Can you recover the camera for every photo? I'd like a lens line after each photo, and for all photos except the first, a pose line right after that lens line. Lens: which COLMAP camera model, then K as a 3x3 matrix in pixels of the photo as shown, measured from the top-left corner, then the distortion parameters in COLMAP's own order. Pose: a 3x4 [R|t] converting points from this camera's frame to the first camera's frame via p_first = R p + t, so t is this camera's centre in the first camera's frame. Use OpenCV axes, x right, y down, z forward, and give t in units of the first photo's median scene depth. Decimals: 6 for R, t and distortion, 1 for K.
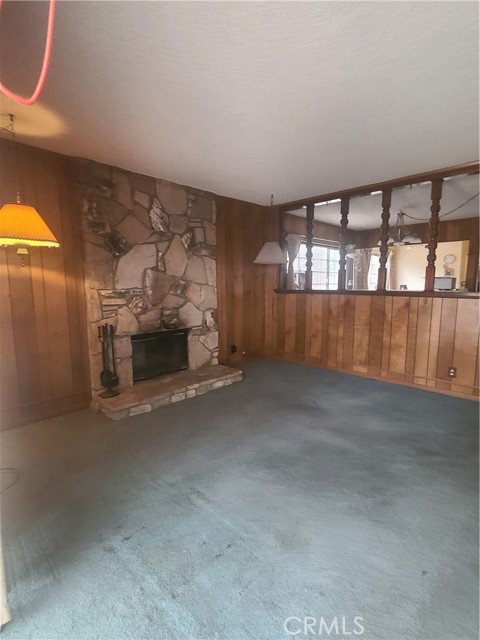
lens RADIAL K [[321.4, 0, 241.3], [0, 321.4, 324.7], [0, 0, 1]] dist [0.004270, 0.001313]
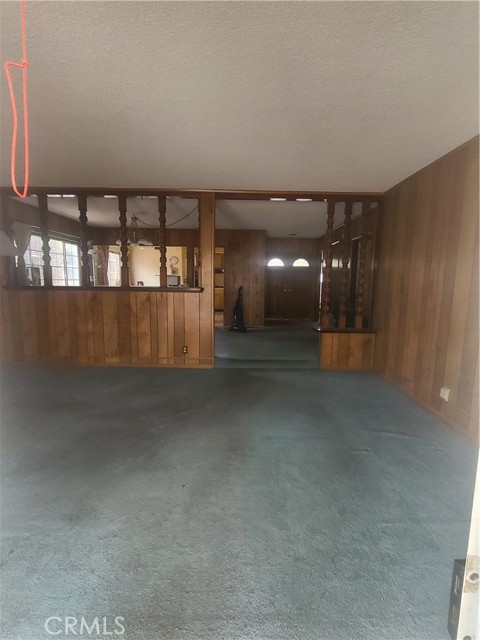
lens RADIAL K [[321.4, 0, 240.7], [0, 321.4, 322.4], [0, 0, 1]] dist [0.004270, 0.001313]
pose [[0.715287, -0.081235, 0.694093, -0.057691], [0.077544, 0.996313, 0.036695, 0.007445], [-0.694515, 0.027575, 0.718949, -0.067080]]
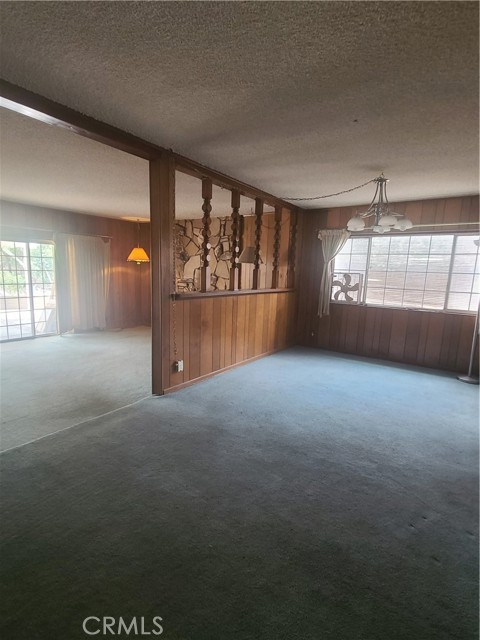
lens RADIAL K [[321.4, 0, 239.5], [0, 321.4, 321.2], [0, 0, 1]] dist [0.004270, 0.001313]
pose [[0.135670, 0.160028, -0.977745, 1.005012], [-0.166561, 0.976507, 0.136714, -0.109269], [0.976653, 0.144306, 0.159137, 0.624800]]
